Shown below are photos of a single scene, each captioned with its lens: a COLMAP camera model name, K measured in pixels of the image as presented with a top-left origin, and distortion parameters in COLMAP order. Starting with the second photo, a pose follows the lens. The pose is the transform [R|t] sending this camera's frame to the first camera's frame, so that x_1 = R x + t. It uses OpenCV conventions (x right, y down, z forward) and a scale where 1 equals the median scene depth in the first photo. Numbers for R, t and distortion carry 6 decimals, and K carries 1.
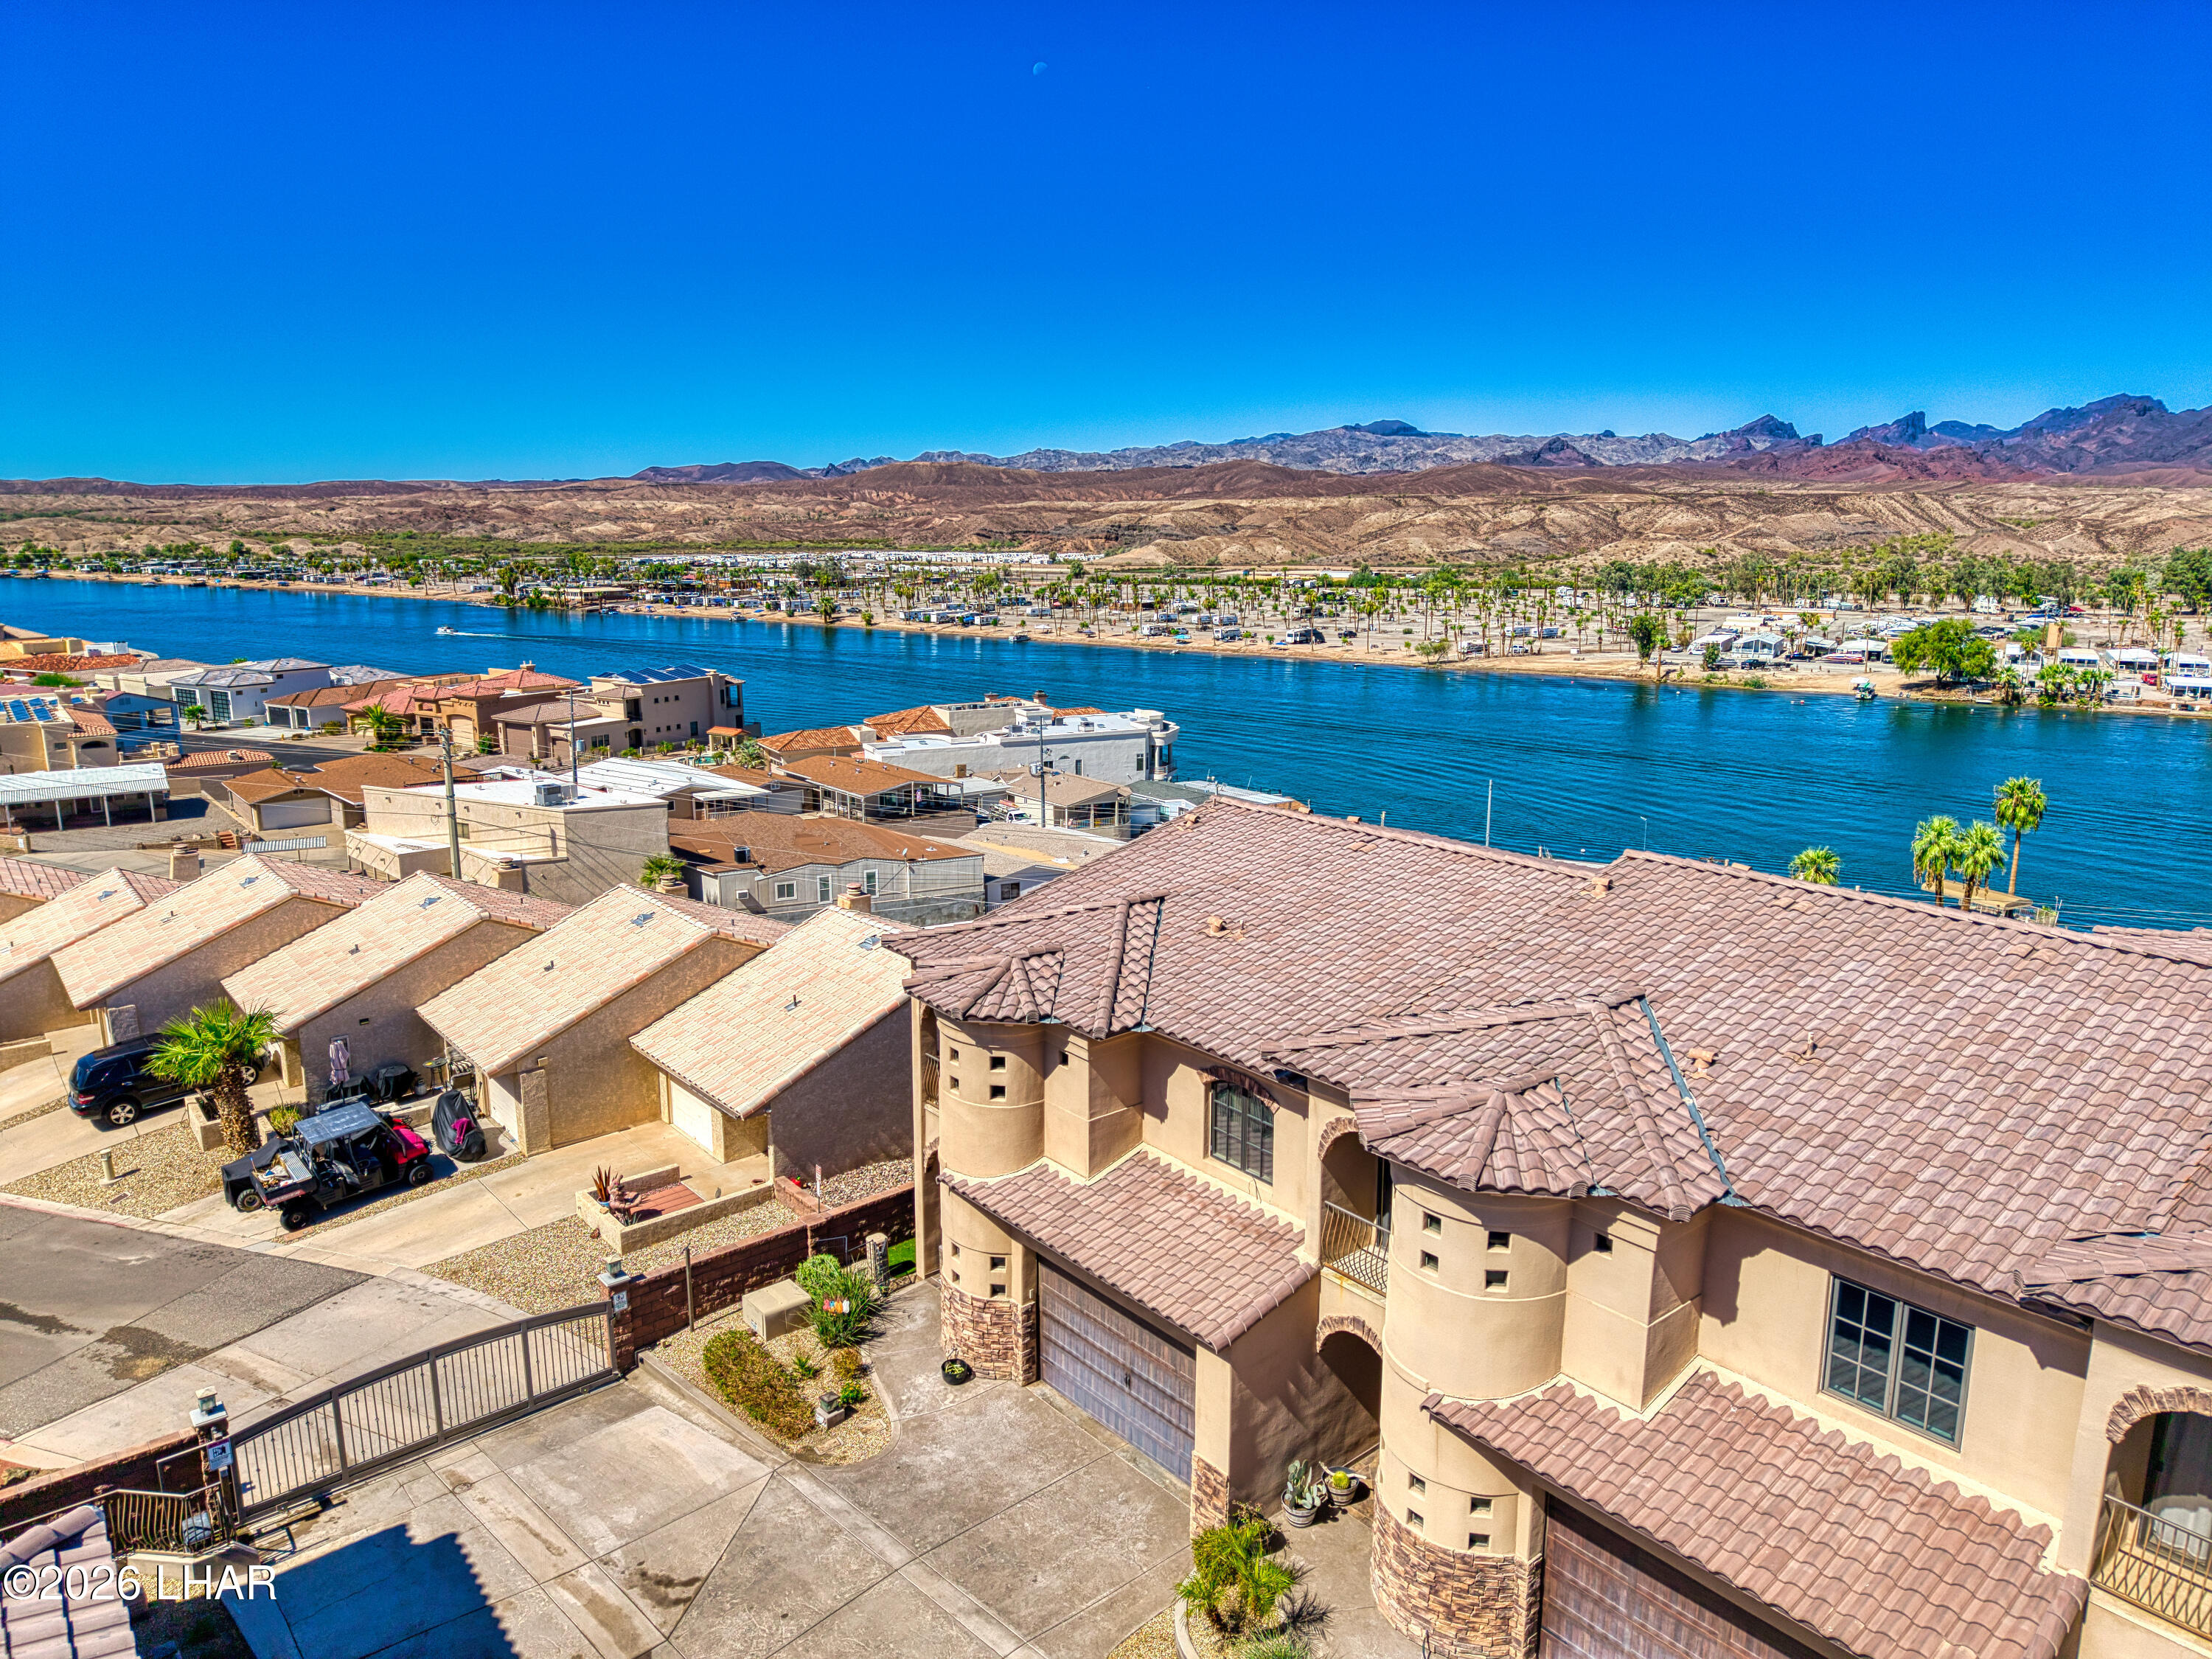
lens RADIAL K [[1498.0, 0, 1097.6], [0, 1498.0, 809.1], [0, 0, 1]] dist [0.014523, -0.001173]
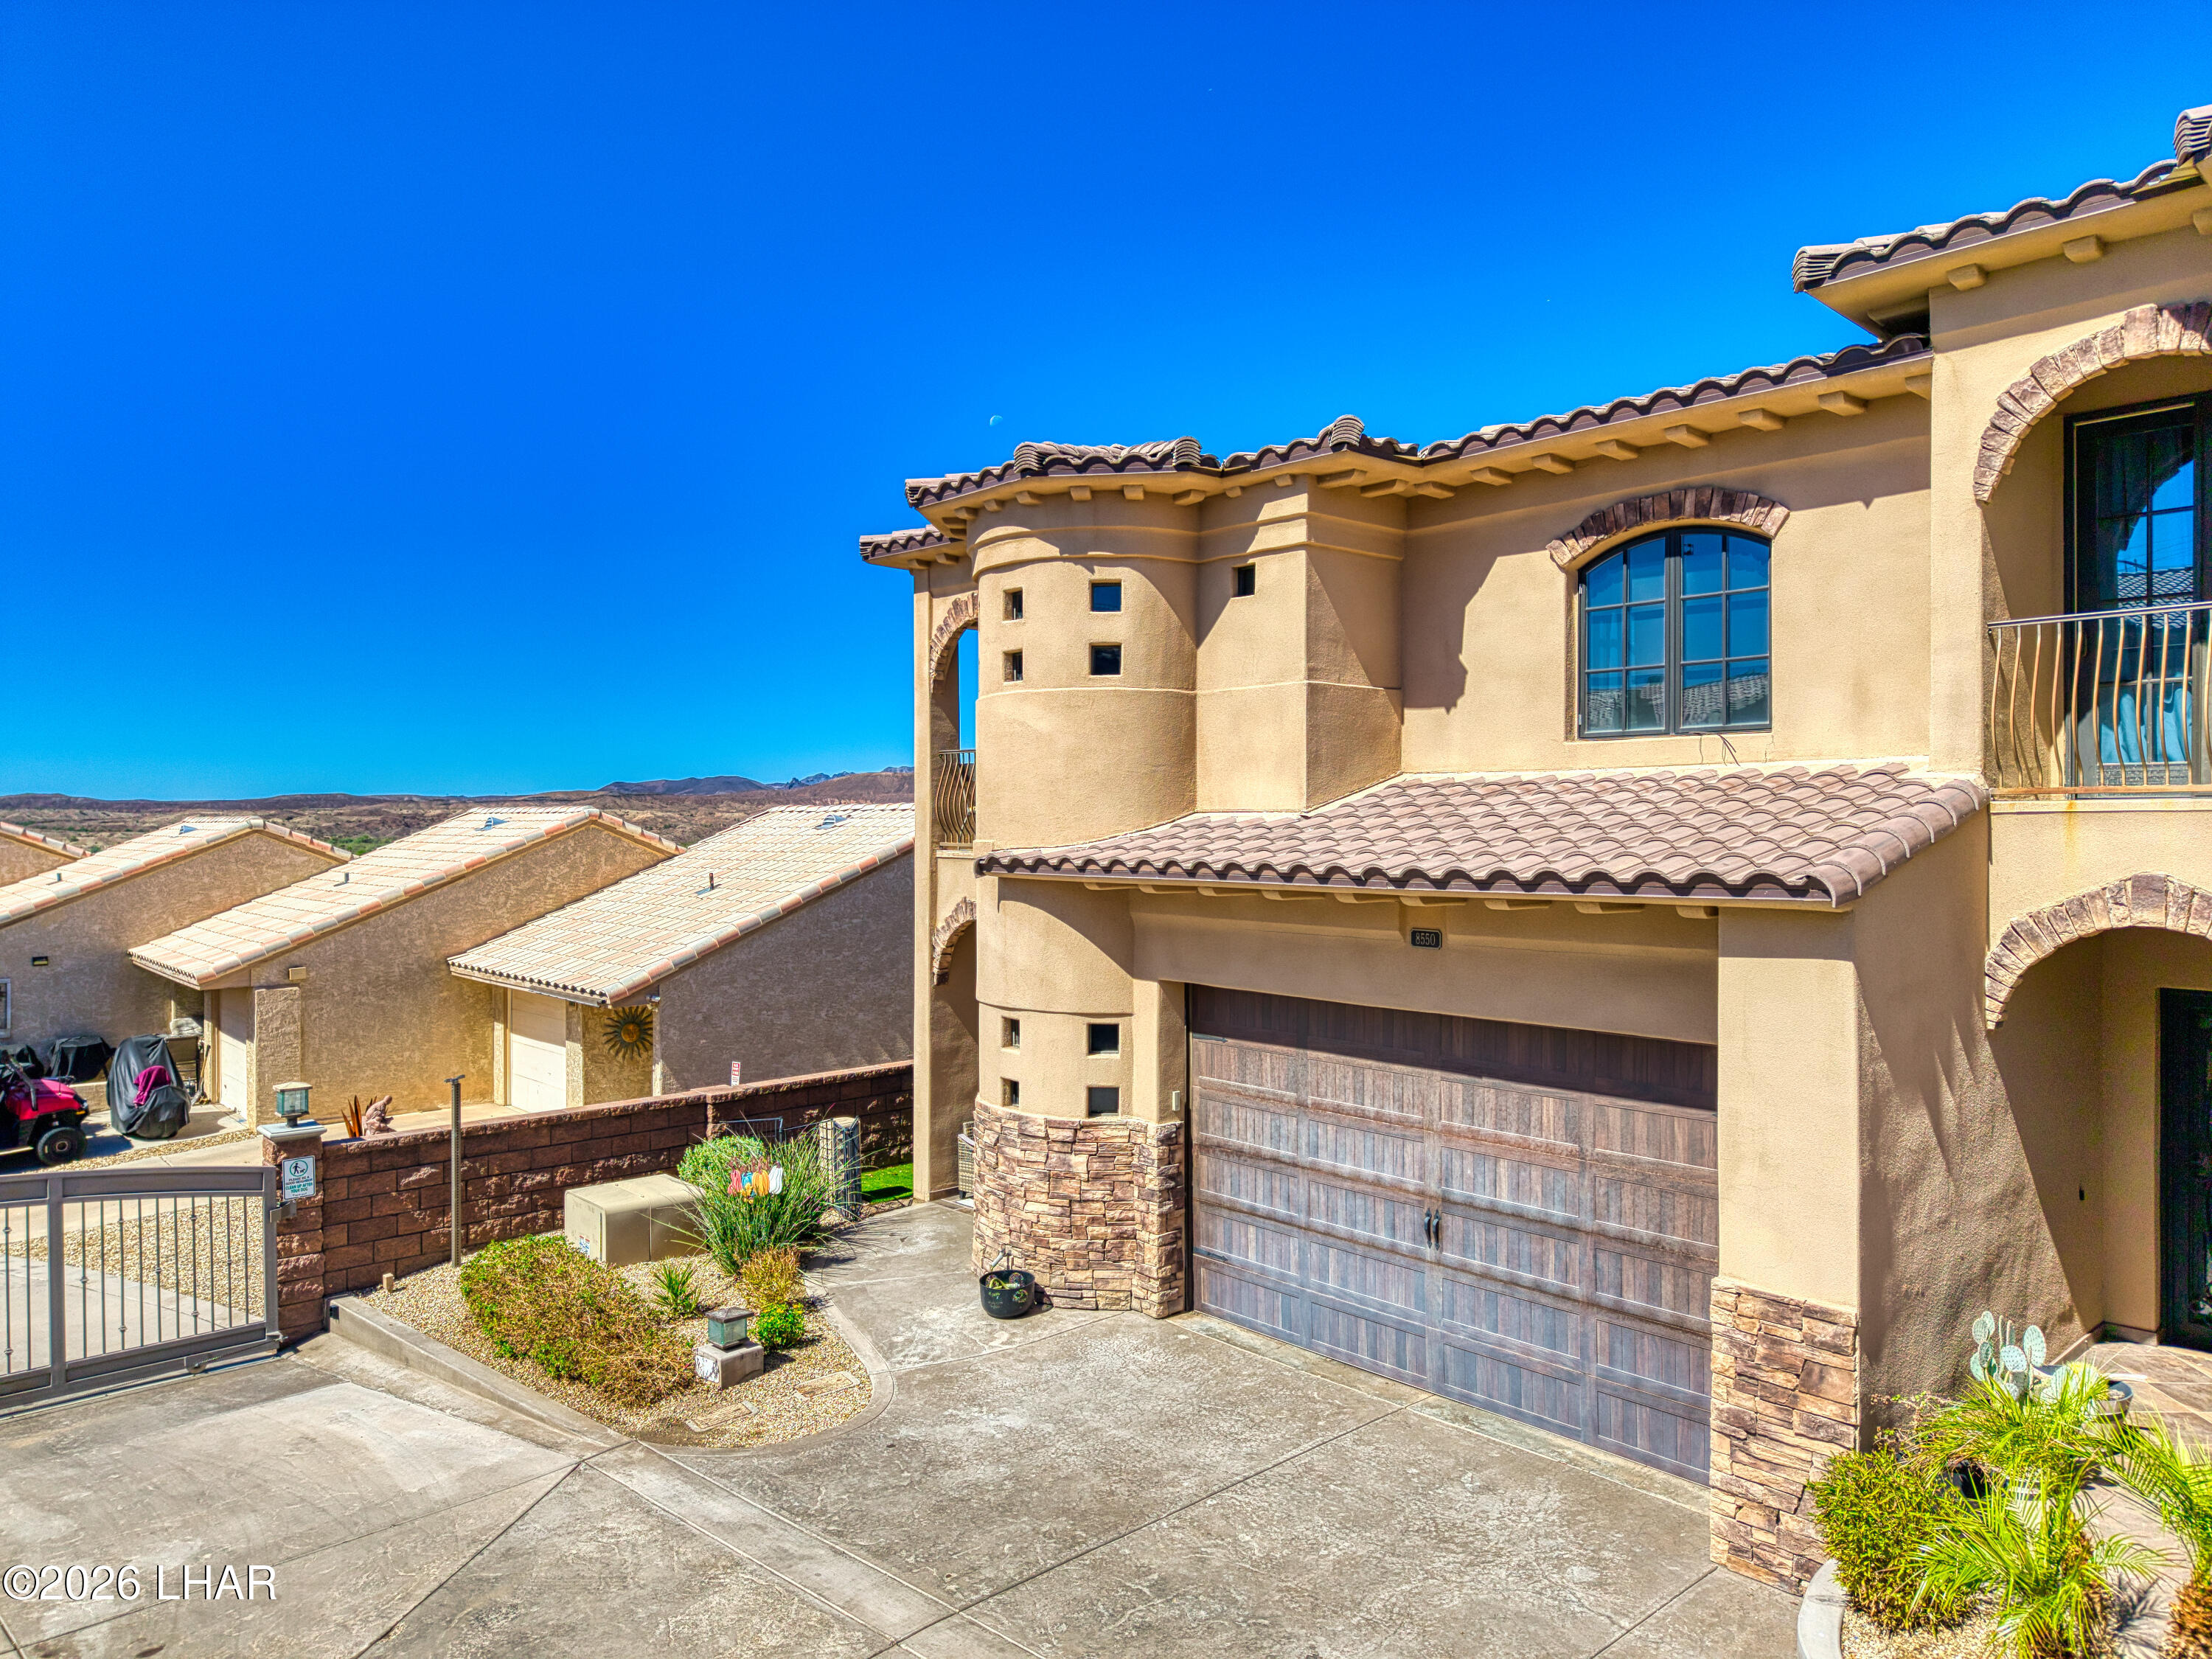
lens RADIAL K [[1479.0, 0, 1106.0], [0, 1479.0, 829.5], [0, 0, 1]] dist [0.024863, -0.022677]
pose [[0.999333, -0.002996, 0.036381, -0.082214], [0.010091, 0.980465, -0.196434, 0.328958], [-0.035082, 0.196670, 0.979842, 0.530592]]
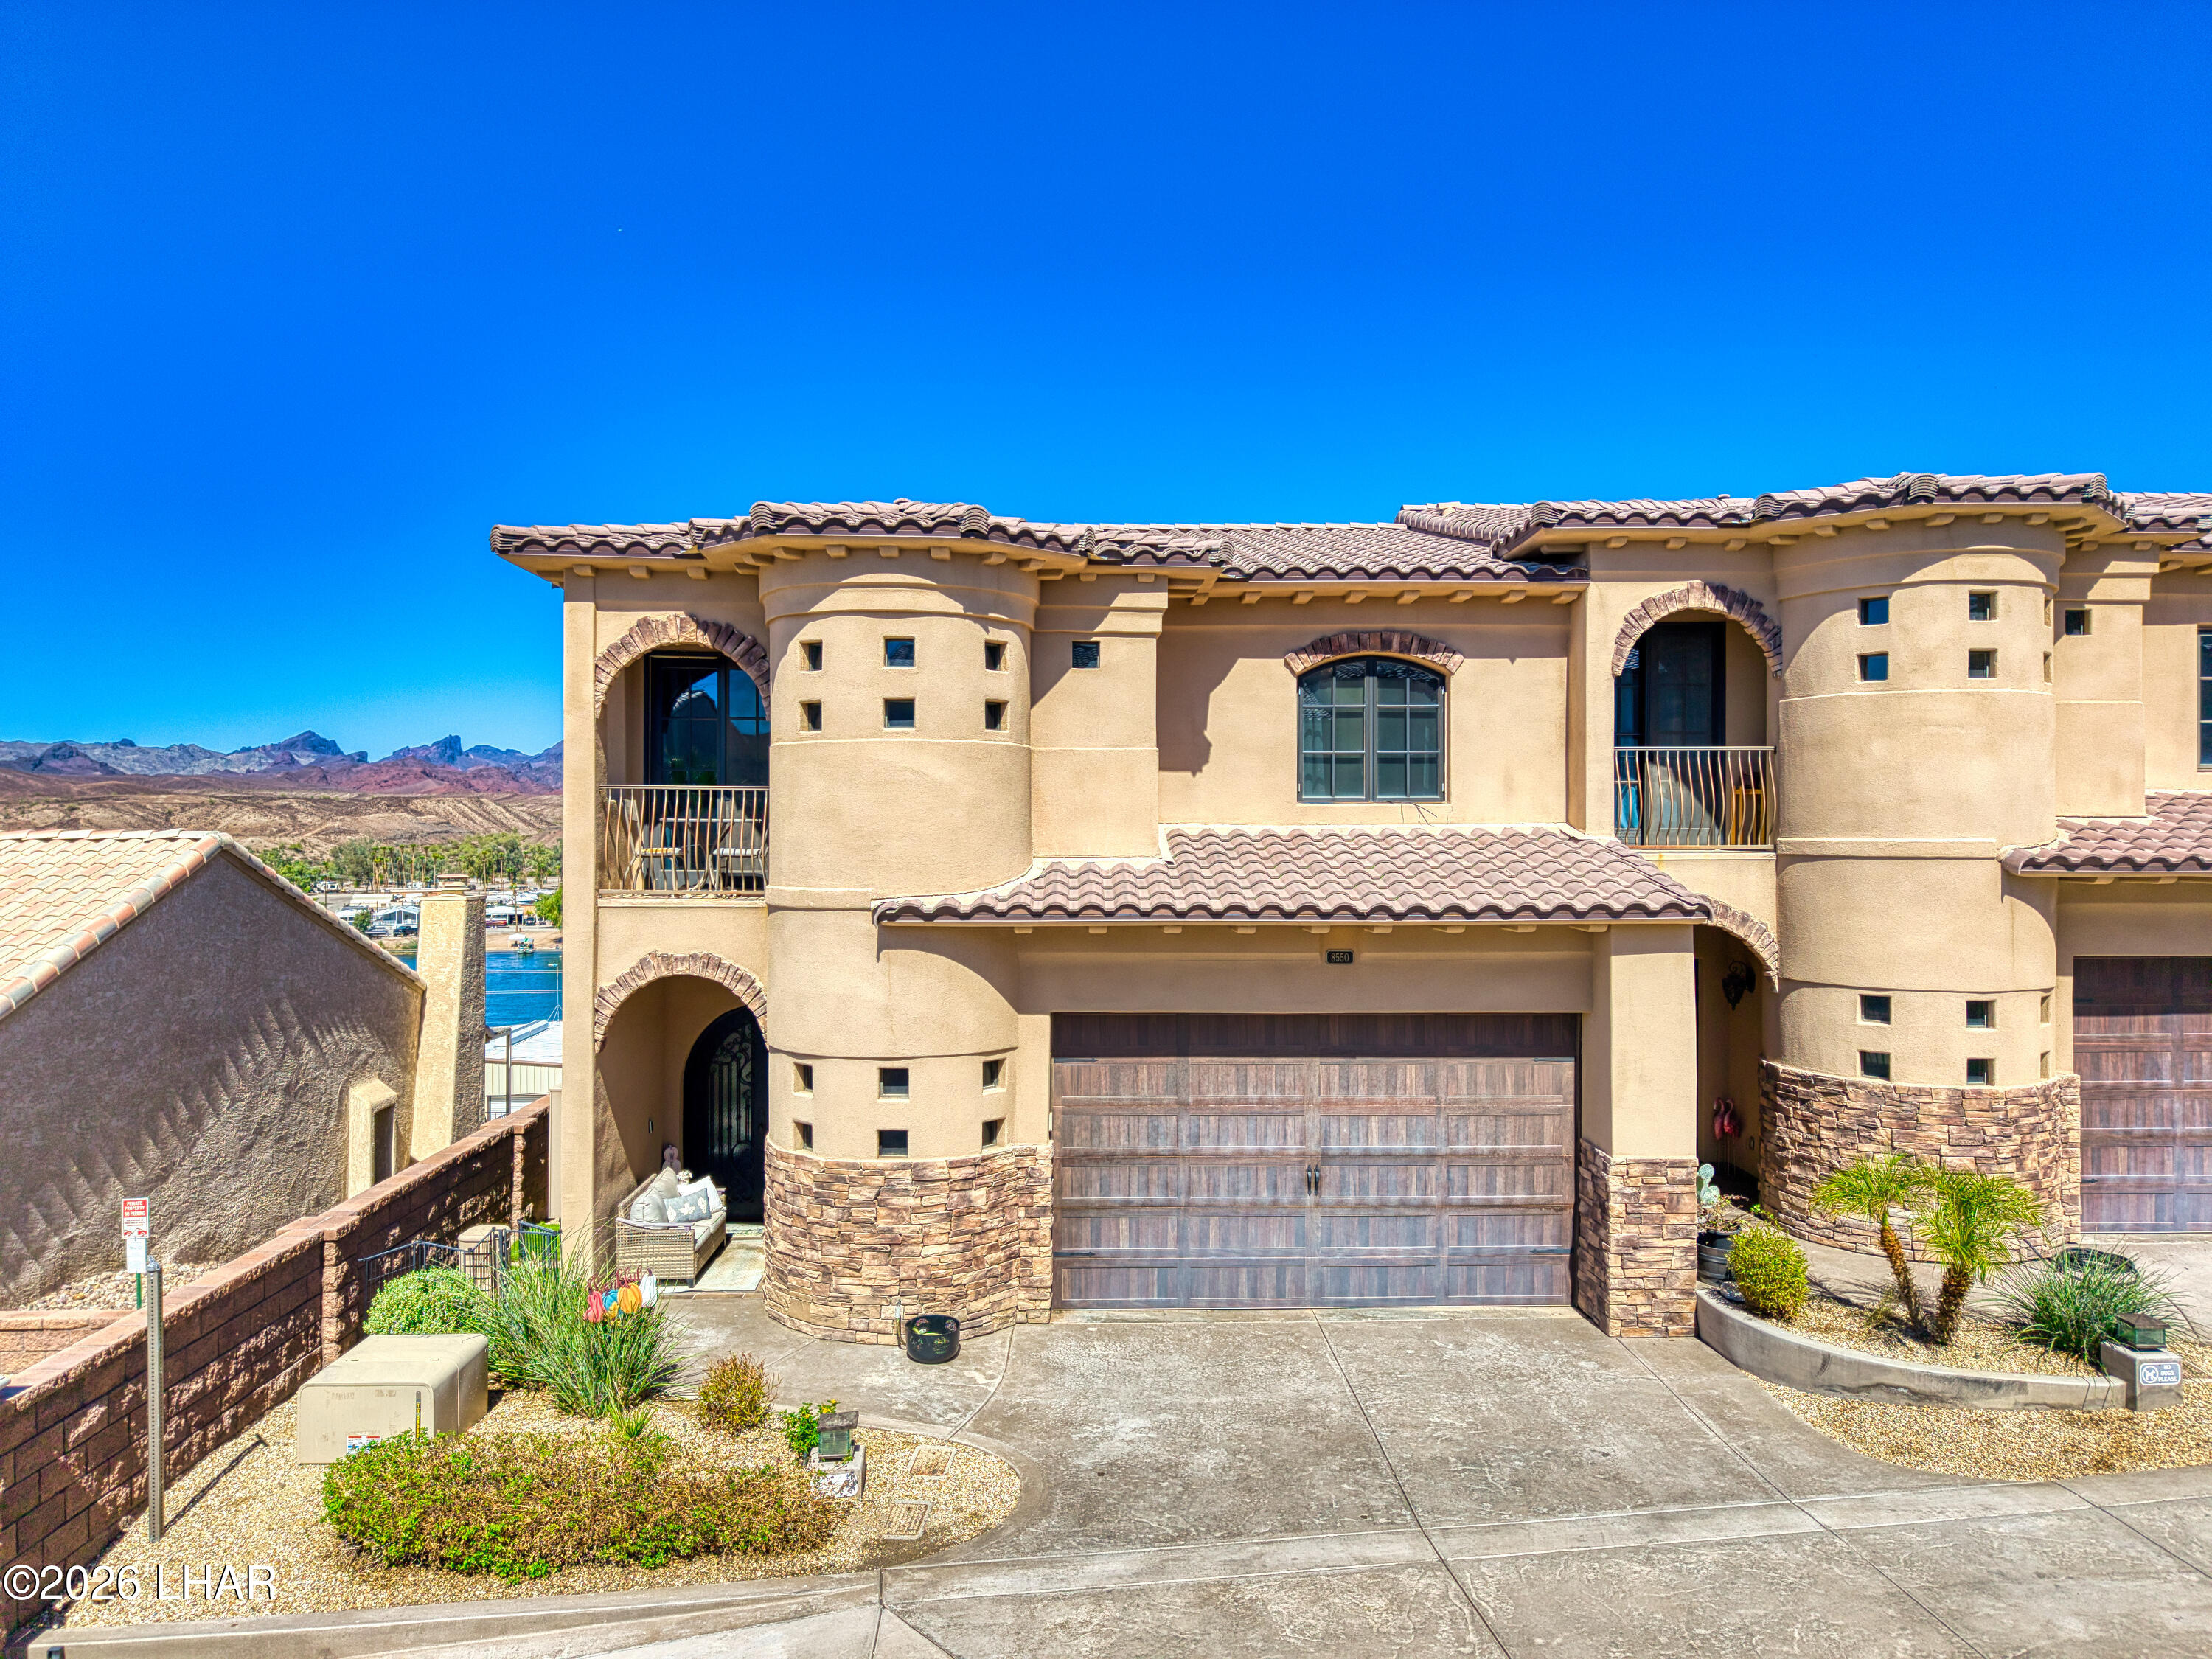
lens RADIAL K [[1479.0, 0, 1106.0], [0, 1479.0, 829.5], [0, 0, 1]] dist [0.050665, -0.061175]
pose [[0.613798, -0.001291, 0.789462, -0.432056], [0.159444, 0.979594, -0.122363, 0.288763], [-0.773194, 0.200981, 0.601479, 0.657489]]
